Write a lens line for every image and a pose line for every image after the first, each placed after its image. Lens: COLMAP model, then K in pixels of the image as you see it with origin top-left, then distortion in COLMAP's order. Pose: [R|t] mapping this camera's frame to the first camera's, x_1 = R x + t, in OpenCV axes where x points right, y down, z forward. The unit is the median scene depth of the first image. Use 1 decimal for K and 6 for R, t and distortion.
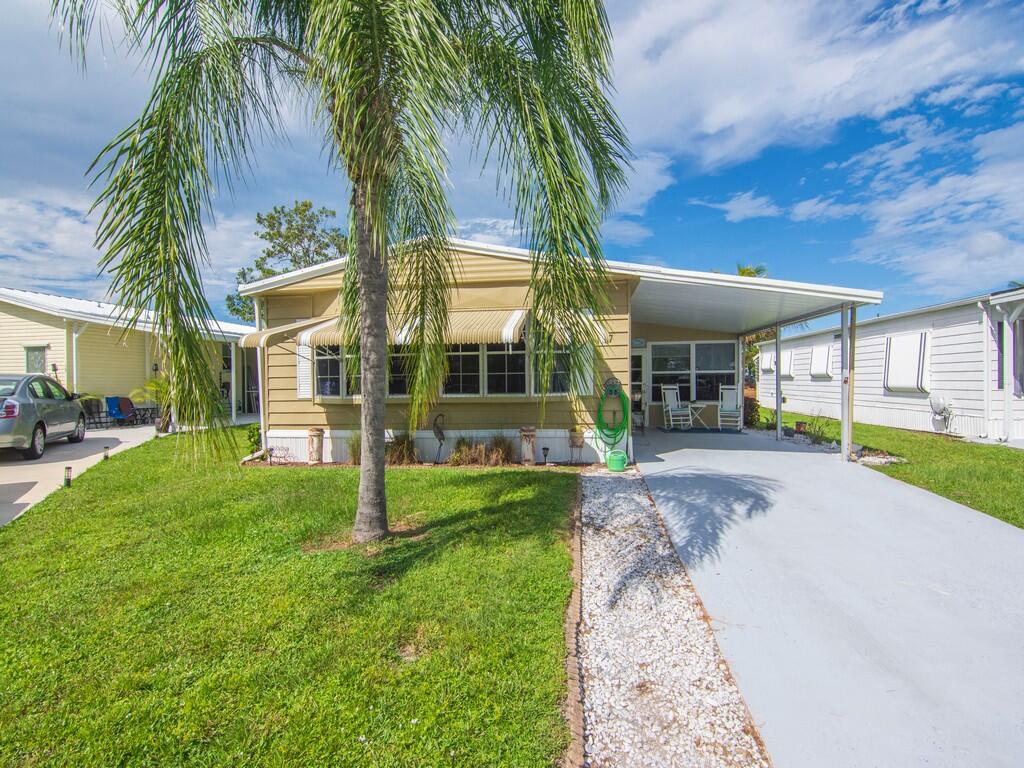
lens RADIAL K [[498.7, 0, 509.2], [0, 498.7, 382.6], [0, 0, 1]] dist [-0.007353, -0.009594]
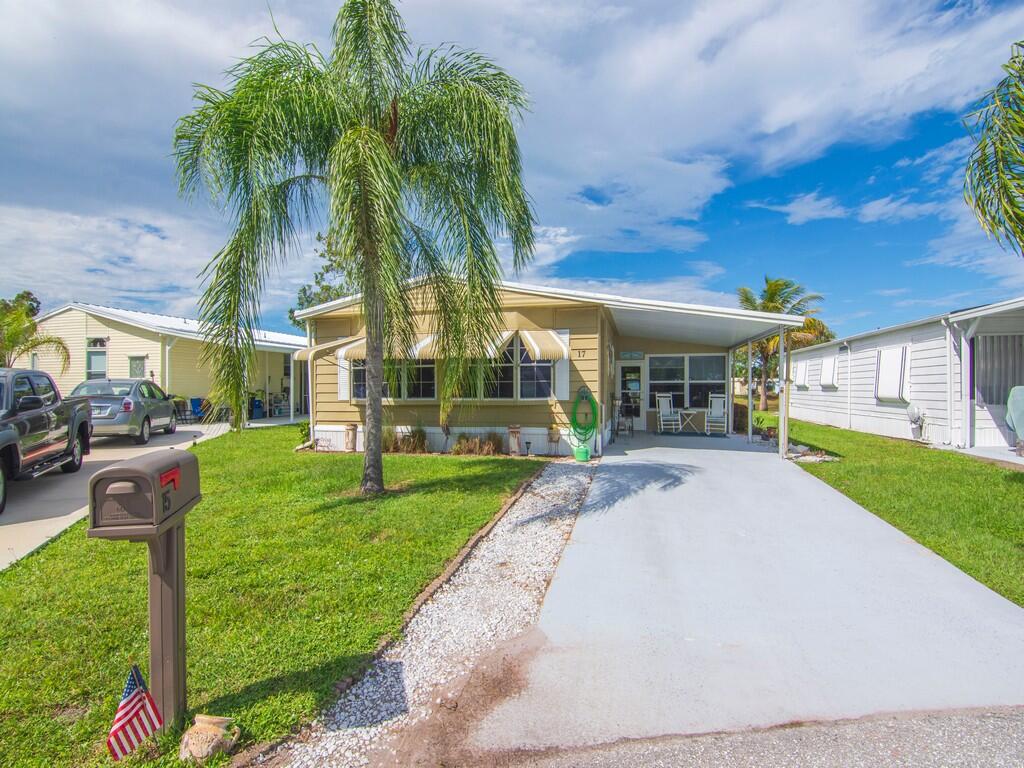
lens RADIAL K [[498.4, 0, 508.5], [0, 498.4, 386.5], [0, 0, 1]] dist [-0.006857, -0.007326]
pose [[0.994879, 0.009145, -0.100656, 0.091785], [-0.009864, 0.999929, -0.006654, 0.000807], [0.100588, 0.007613, 0.994899, -0.148268]]
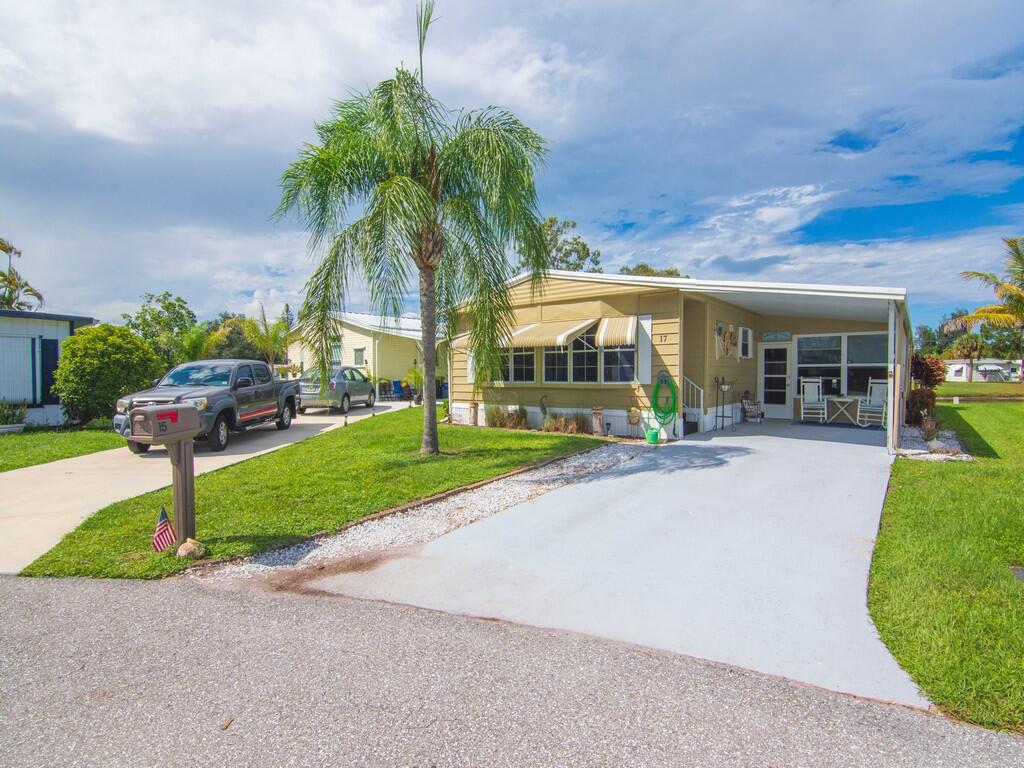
lens RADIAL K [[498.7, 0, 509.2], [0, 498.7, 382.6], [0, 0, 1]] dist [-0.007353, -0.009594]
pose [[0.858703, 0.019061, -0.512119, 0.322877], [-0.009460, 0.999727, 0.021347, -0.001429], [0.512386, -0.013486, 0.858649, -0.165565]]
